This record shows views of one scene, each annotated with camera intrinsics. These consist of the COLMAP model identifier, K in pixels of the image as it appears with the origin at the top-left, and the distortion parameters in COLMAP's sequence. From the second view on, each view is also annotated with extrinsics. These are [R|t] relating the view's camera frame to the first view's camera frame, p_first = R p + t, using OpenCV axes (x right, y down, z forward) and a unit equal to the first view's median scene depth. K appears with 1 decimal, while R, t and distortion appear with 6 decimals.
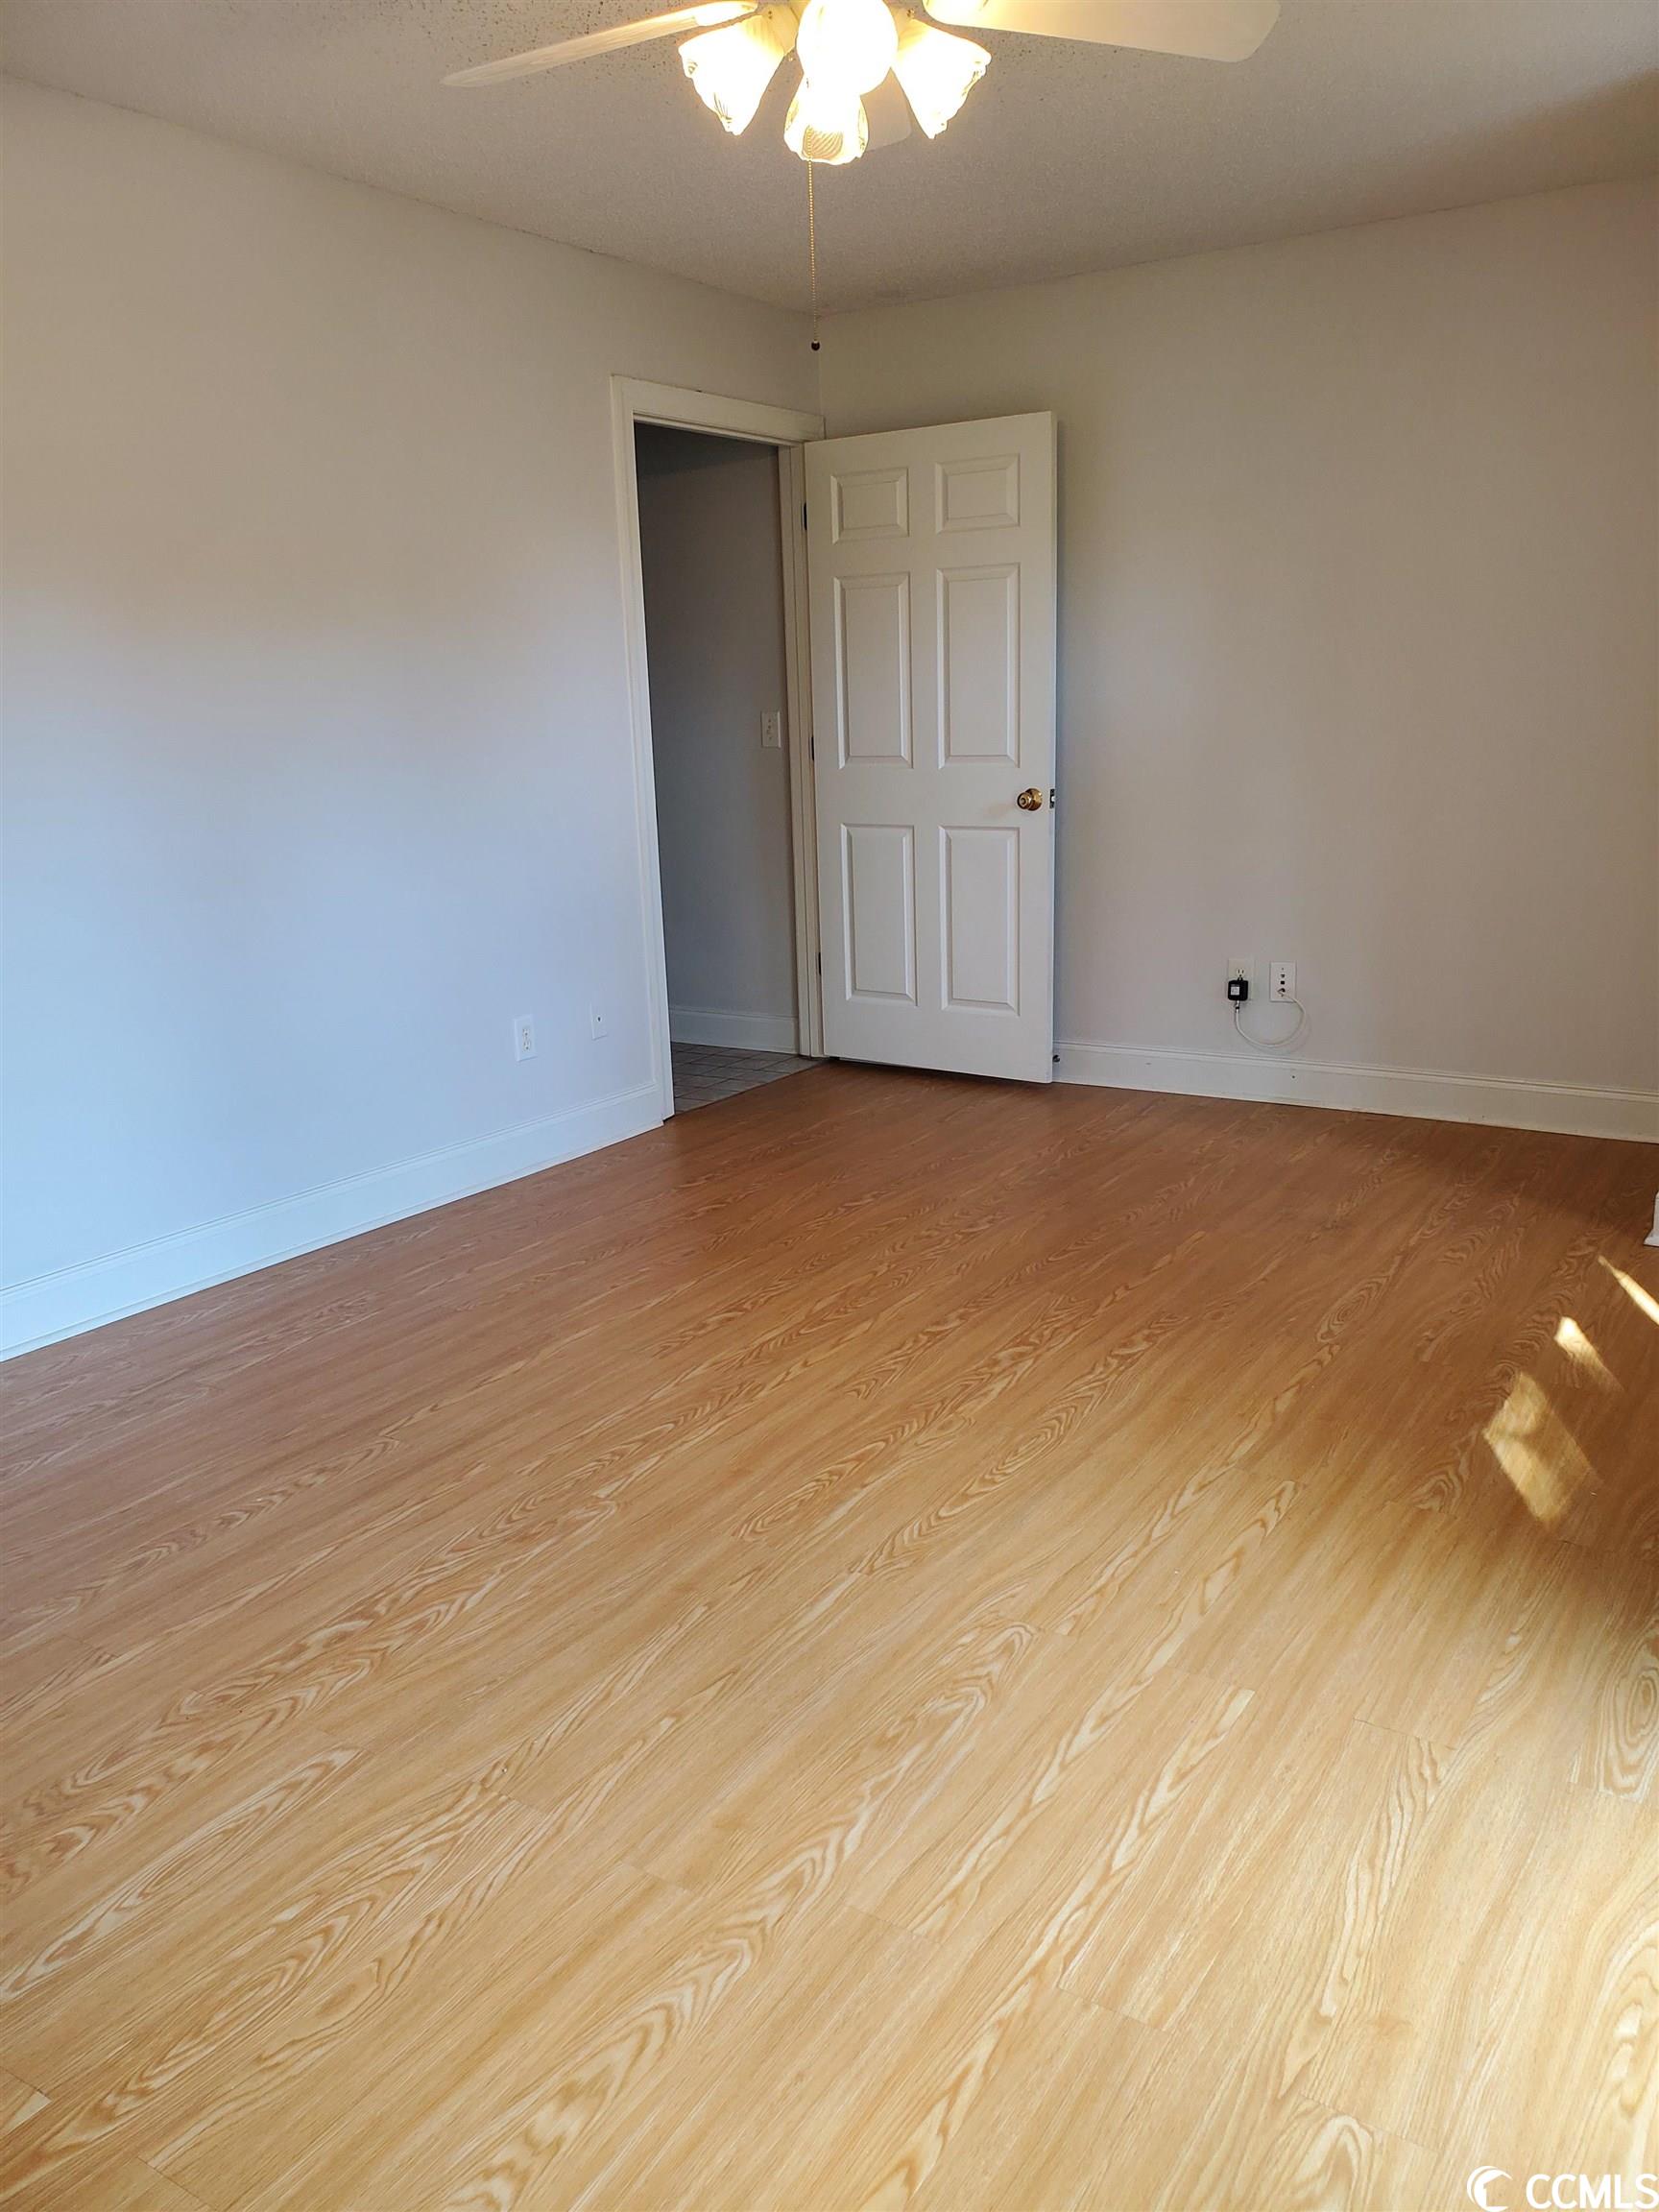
lens RADIAL K [[1720.8, 0, 802.4], [0, 1720.8, 1079.7], [0, 0, 1]] dist [-0.003510, 0.048131]
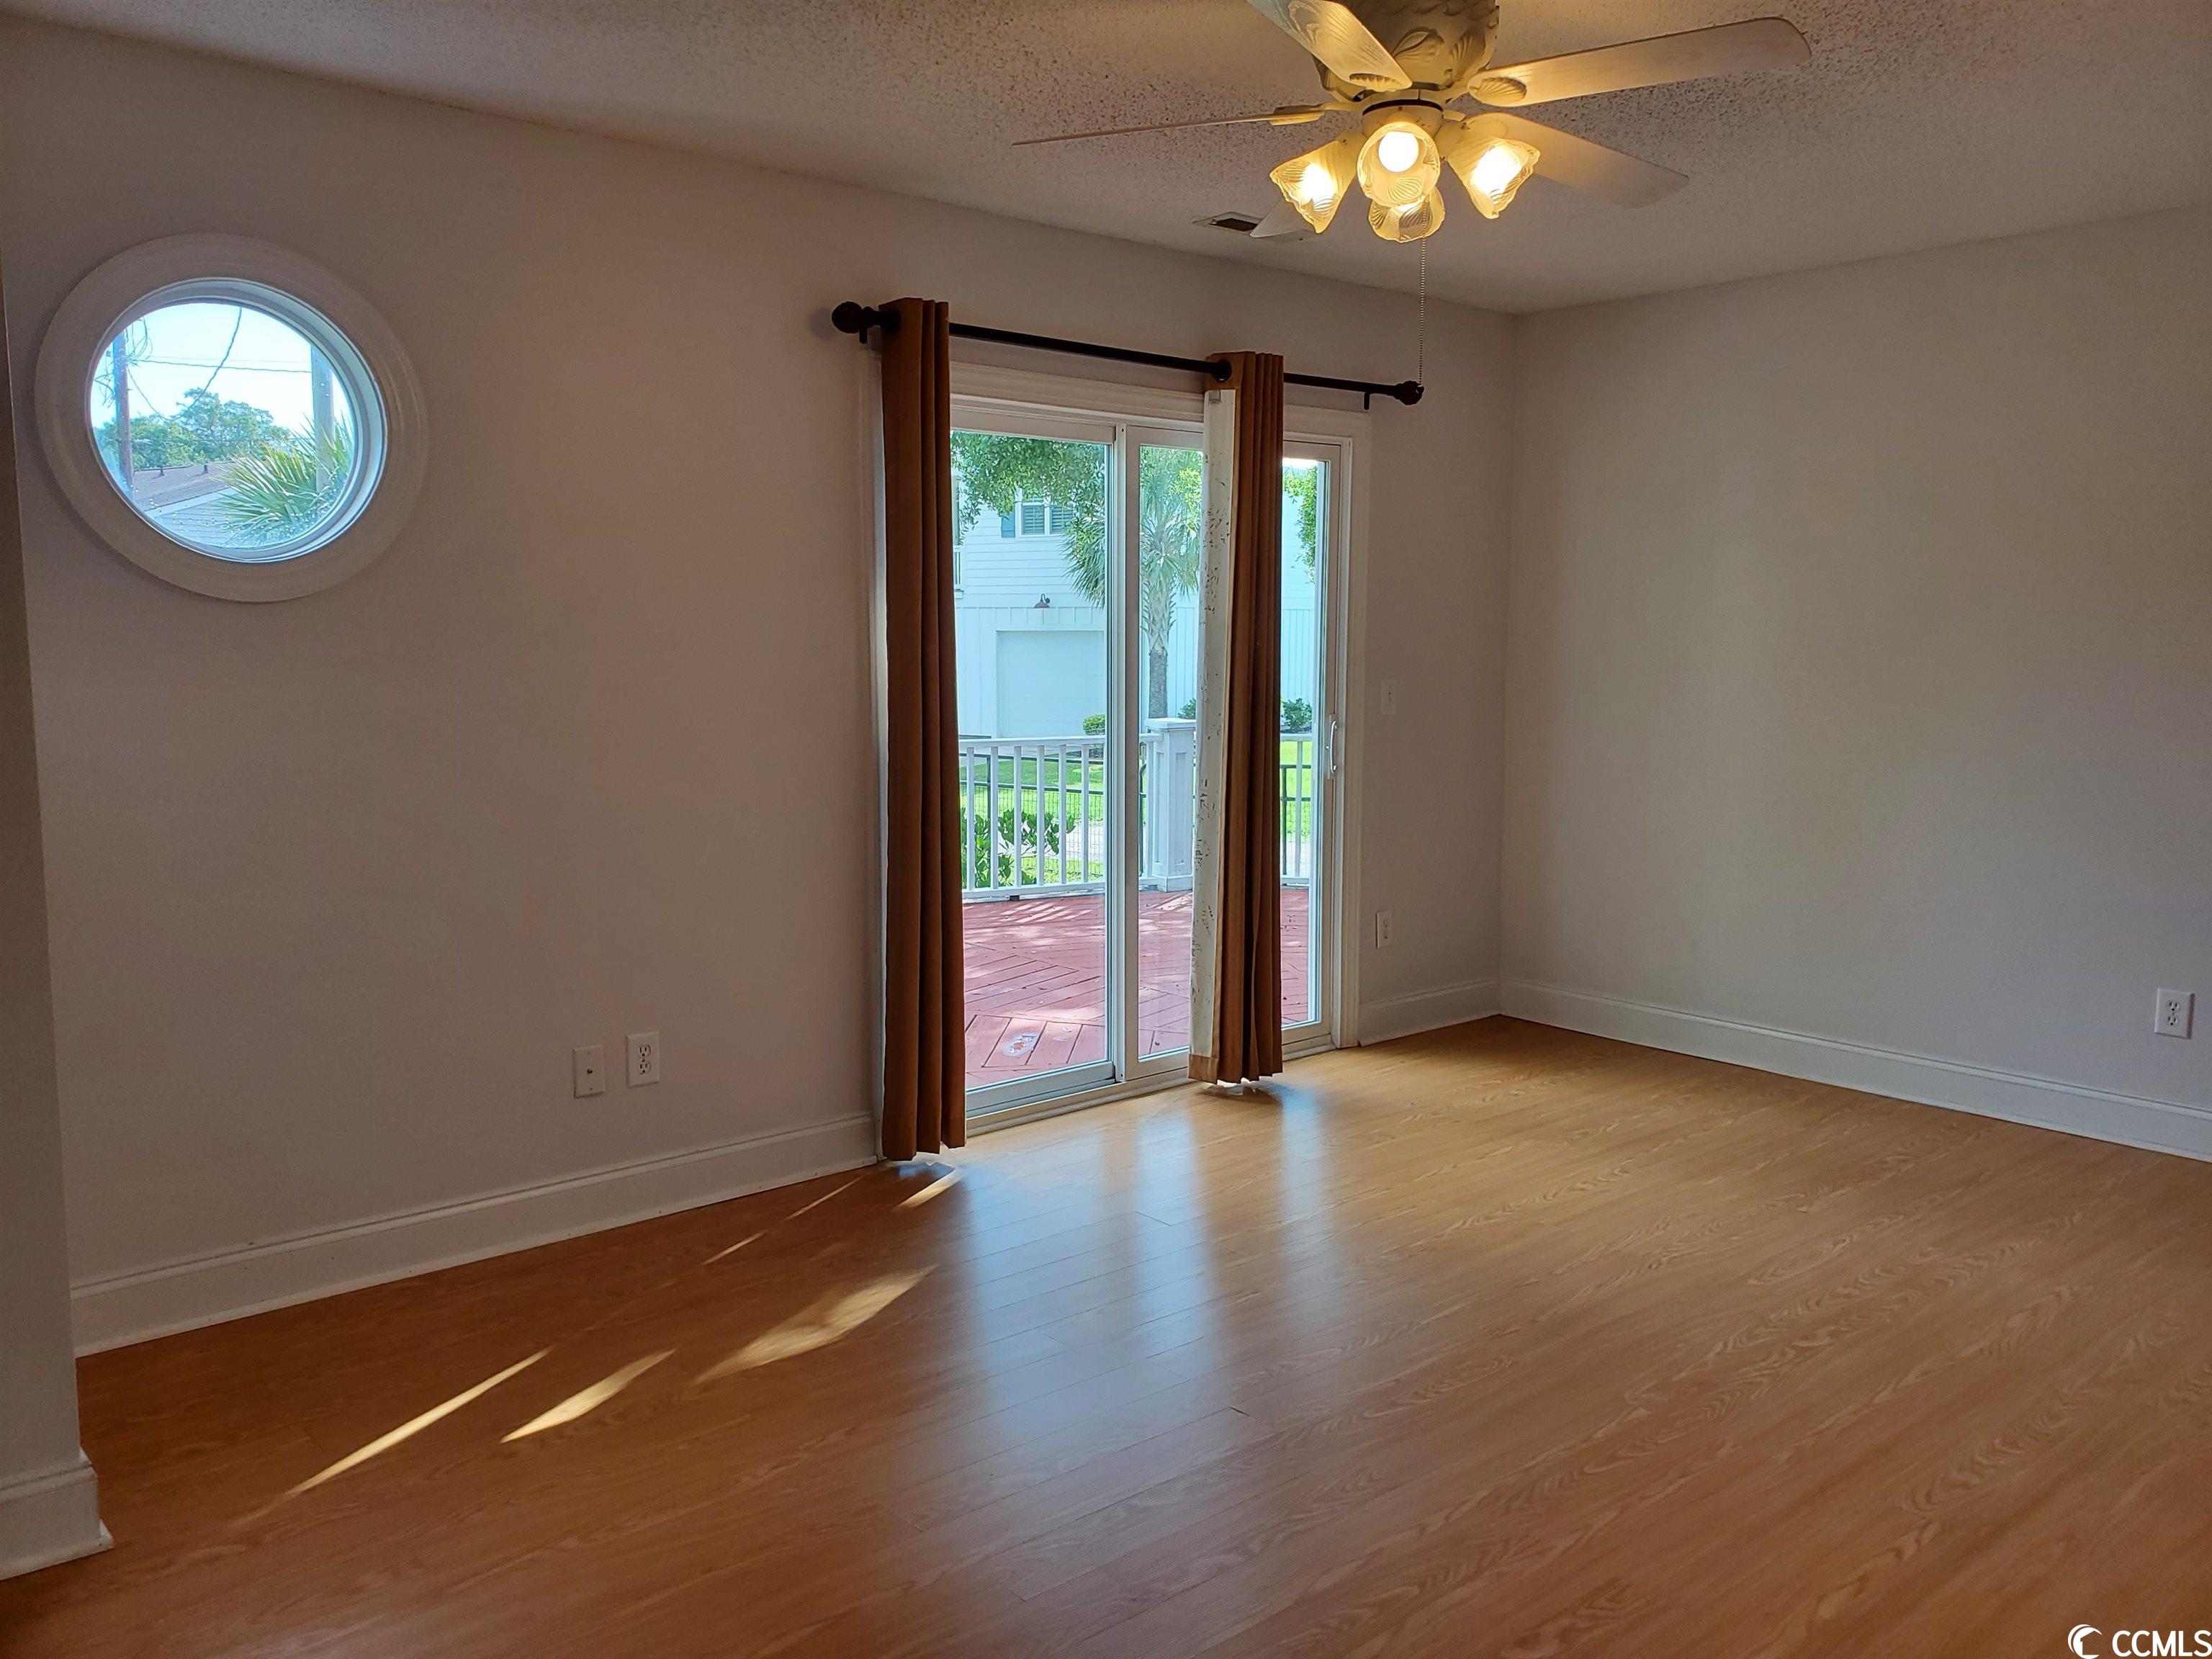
lens RADIAL K [[1741.1, 0, 1106.0], [0, 1741.1, 829.5], [0, 0, 1]] dist [0.005773, 0.056705]
pose [[-0.963024, -0.004434, 0.269378, -0.090061], [0.084034, 0.945038, 0.315976, -0.502253], [-0.255974, 0.326930, -0.909722, 2.061771]]
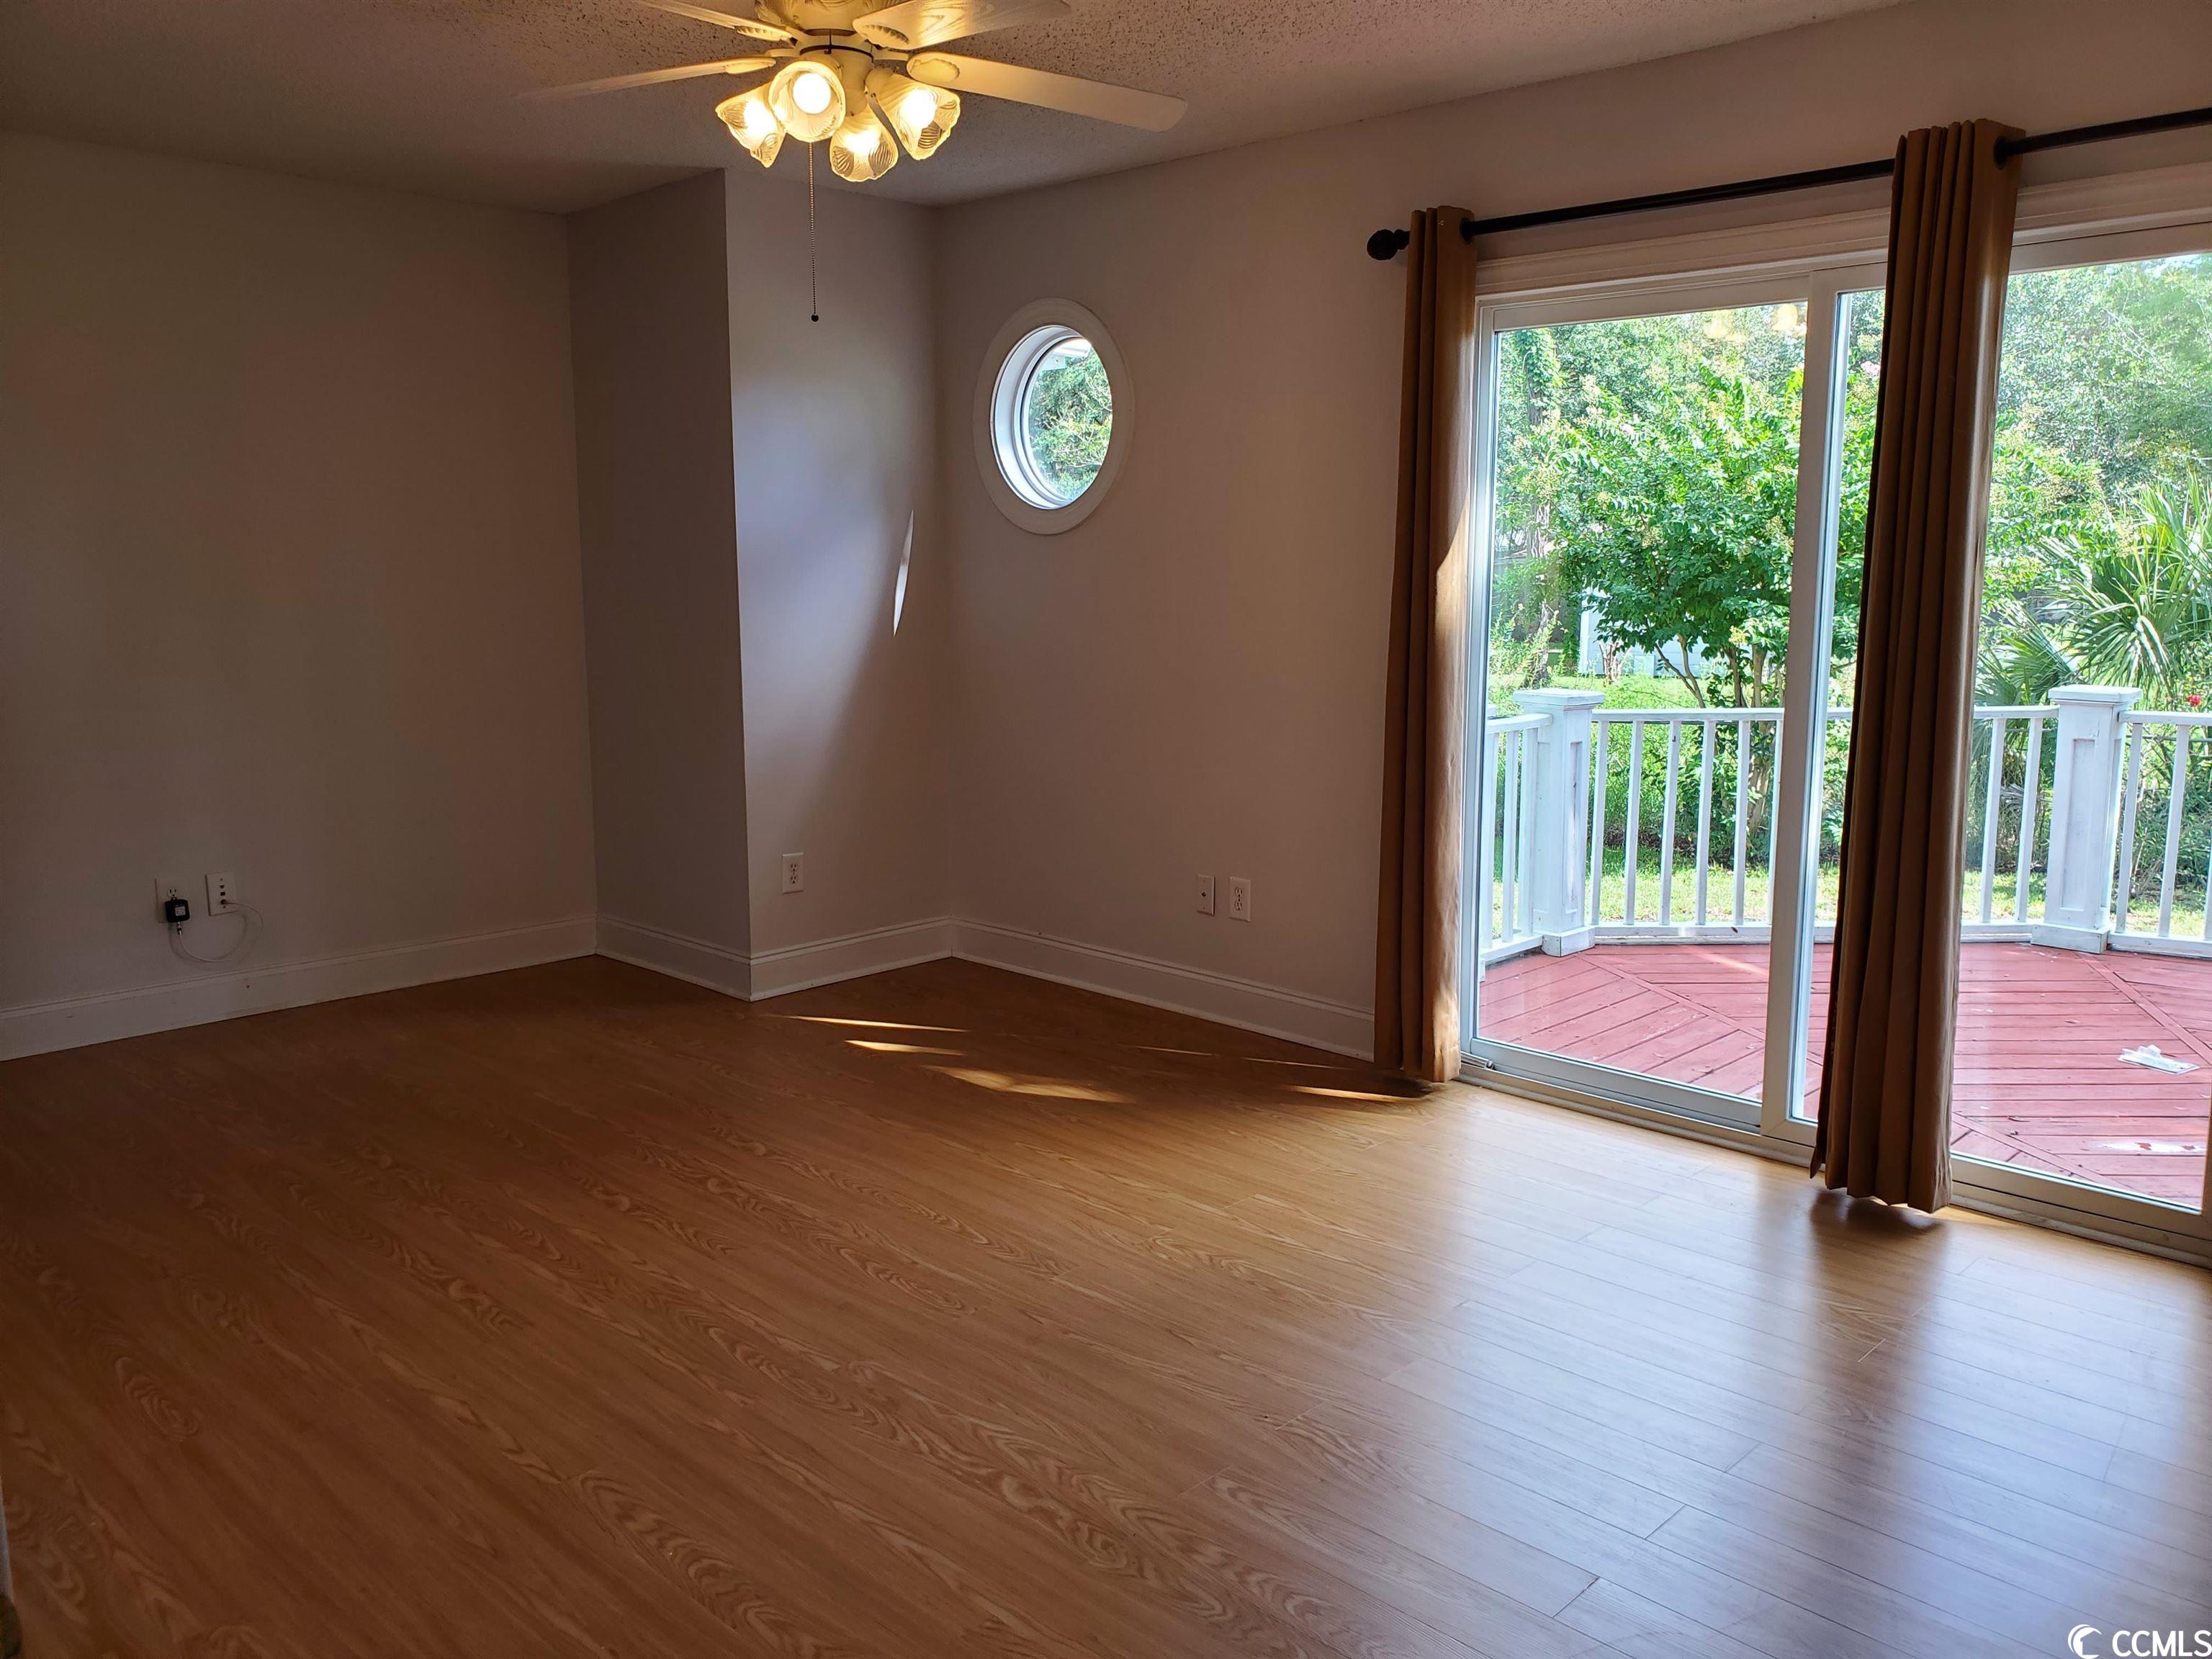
lens RADIAL K [[1720.8, 0, 1121.3], [0, 1720.8, 809.1], [0, 0, 1]] dist [-0.003510, 0.048131]
pose [[0.193650, -0.114250, 0.974396, -1.100423], [0.212100, 0.974583, 0.072120, -0.127386], [-0.957869, 0.192703, 0.212960, 0.577381]]
